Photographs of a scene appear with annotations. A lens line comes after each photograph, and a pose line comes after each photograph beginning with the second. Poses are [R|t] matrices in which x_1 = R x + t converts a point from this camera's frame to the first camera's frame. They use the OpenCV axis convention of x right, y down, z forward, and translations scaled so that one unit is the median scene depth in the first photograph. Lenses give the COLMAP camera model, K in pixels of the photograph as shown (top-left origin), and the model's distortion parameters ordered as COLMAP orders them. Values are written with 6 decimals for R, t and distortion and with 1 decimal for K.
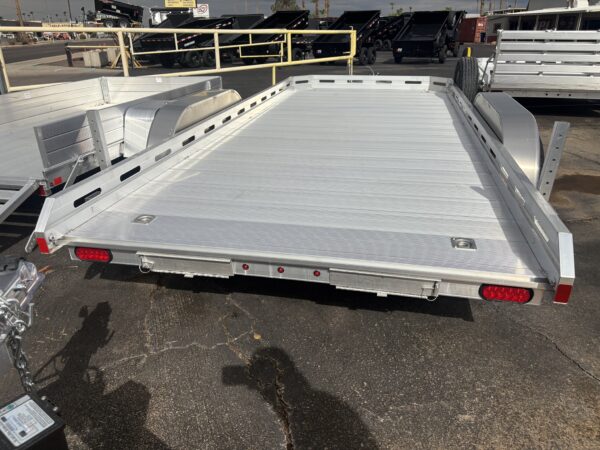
lens RADIAL K [[456.2, 0, 300.0], [0, 456.2, 225.0], [0, 0, 1]] dist [0.005884, 0.007053]
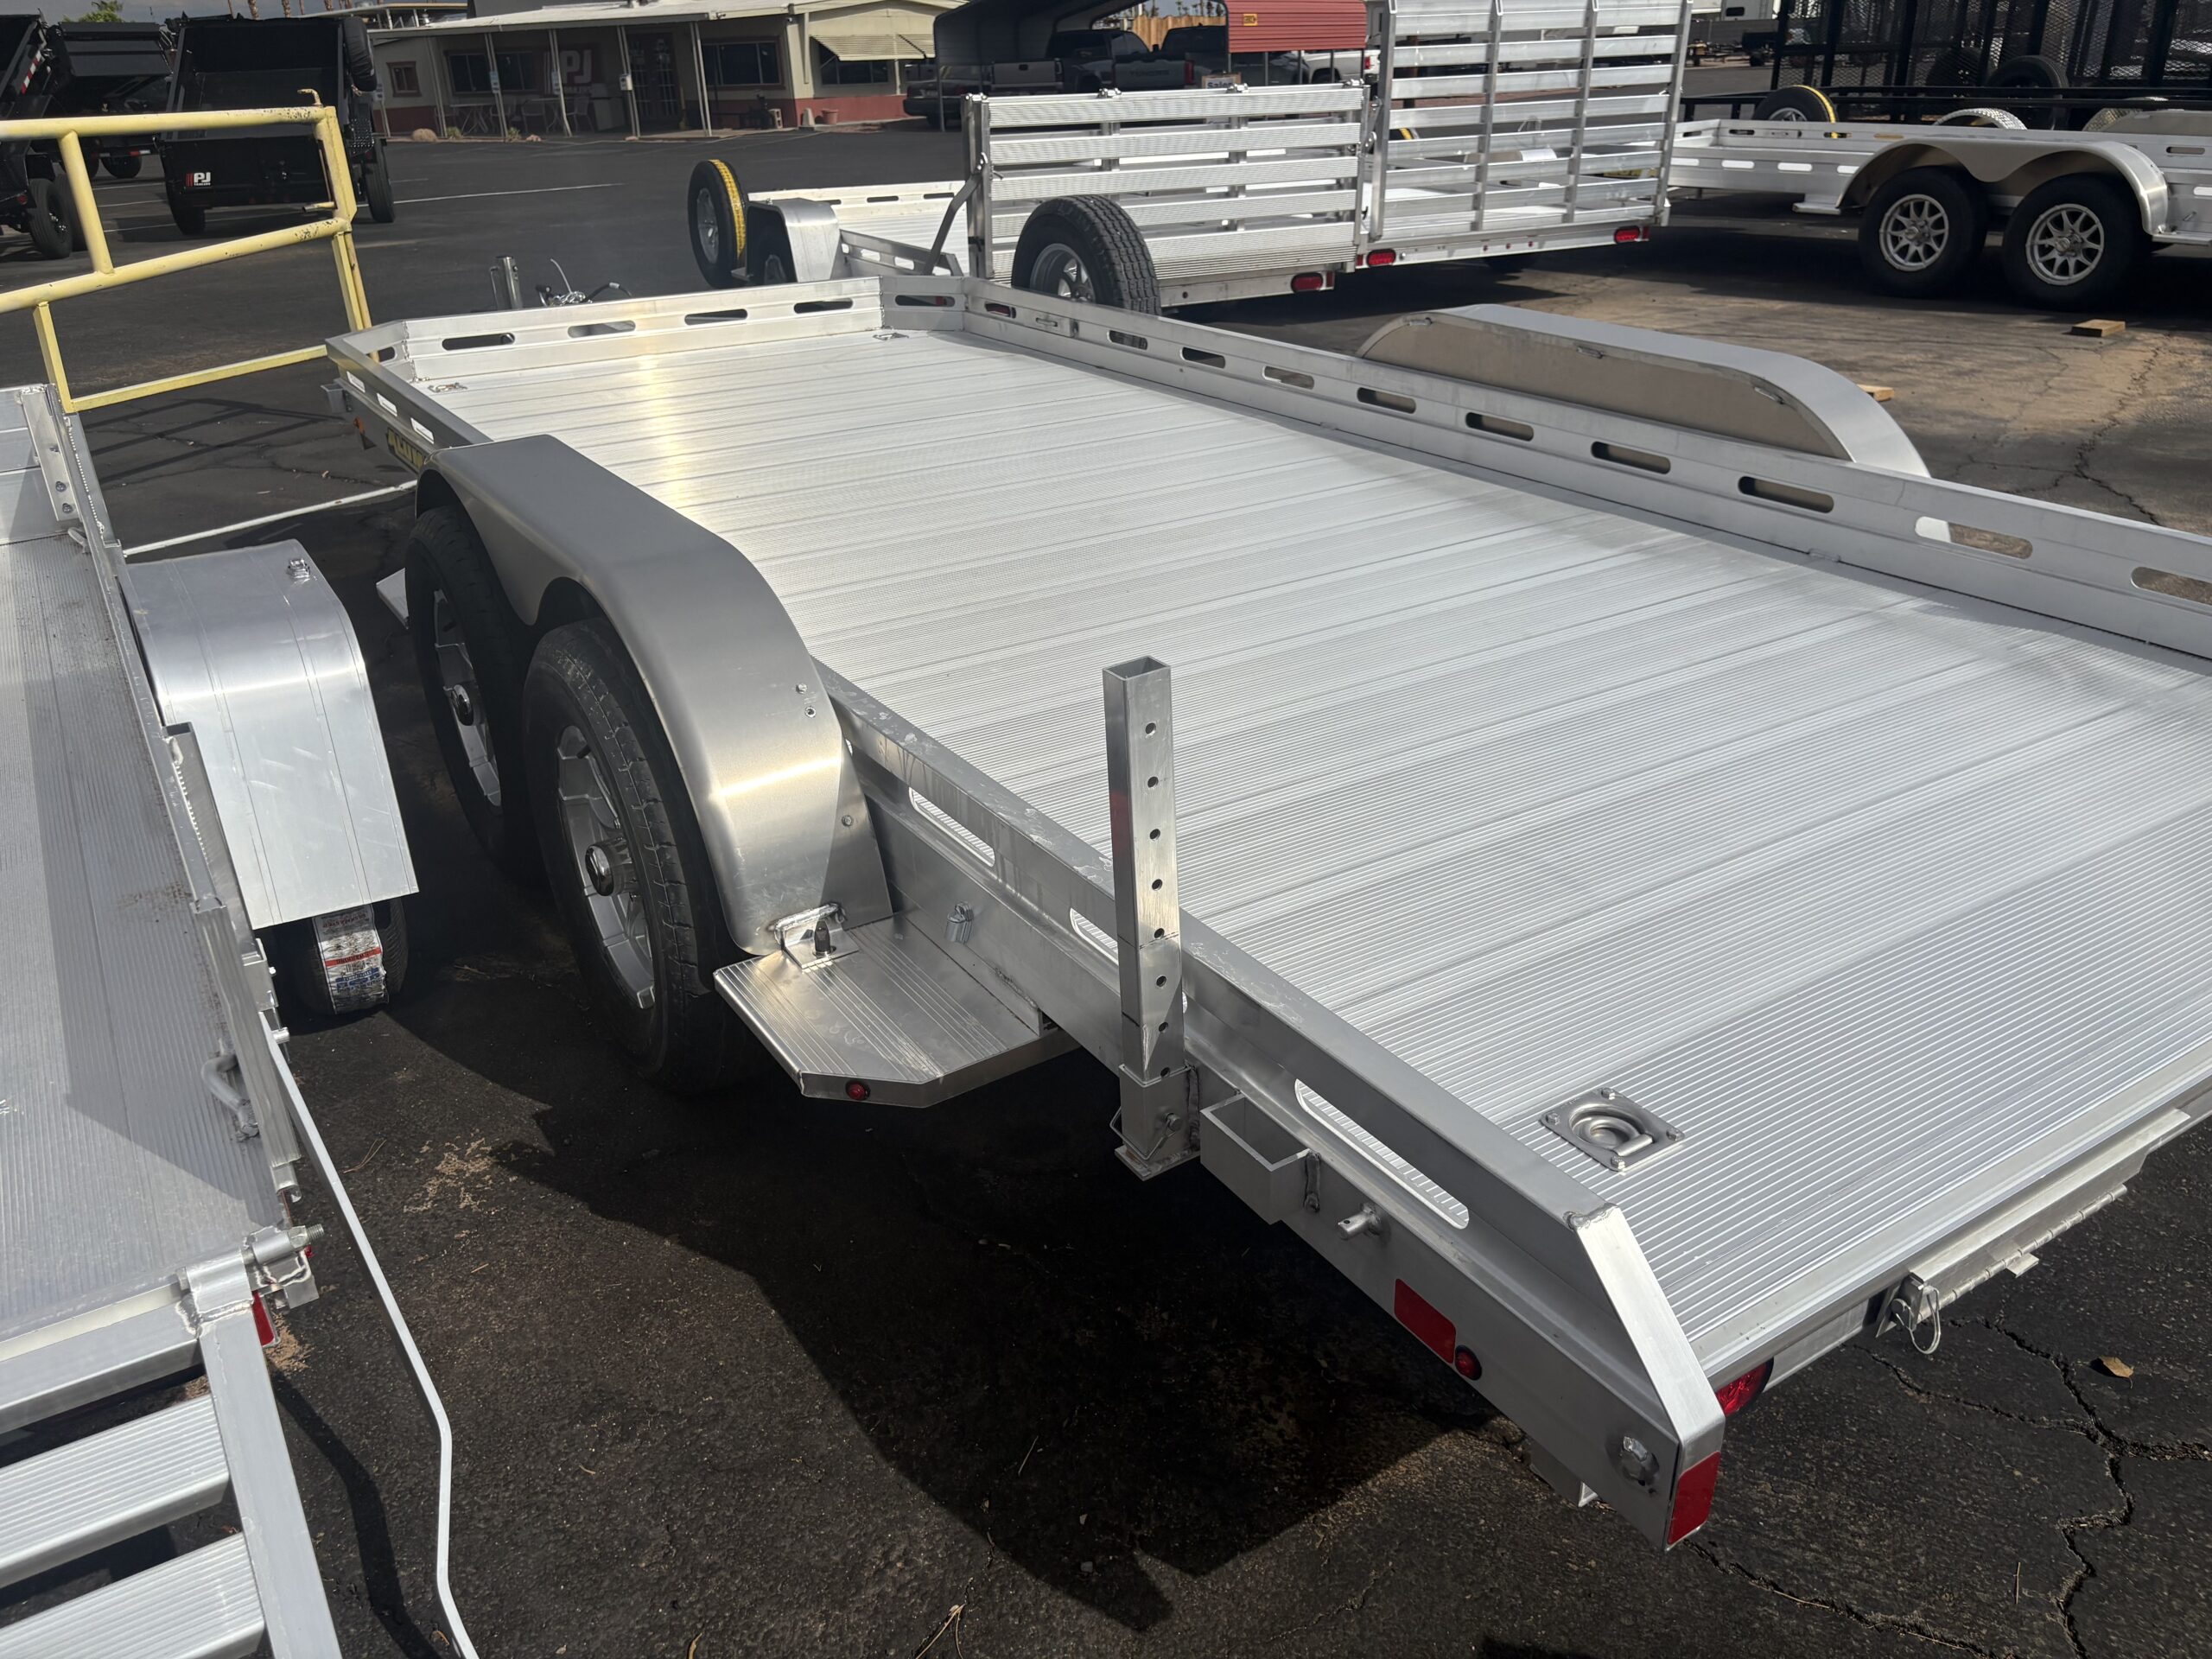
lens RADIAL K [[1681.9, 0, 1106.0], [0, 1681.9, 829.5], [0, 0, 1]] dist [0.005884, 0.007053]
pose [[0.718119, -0.302320, 0.626823, -0.244906], [0.293676, 0.948230, 0.120887, -0.077019], [-0.630919, 0.097272, 0.769726, 0.152925]]
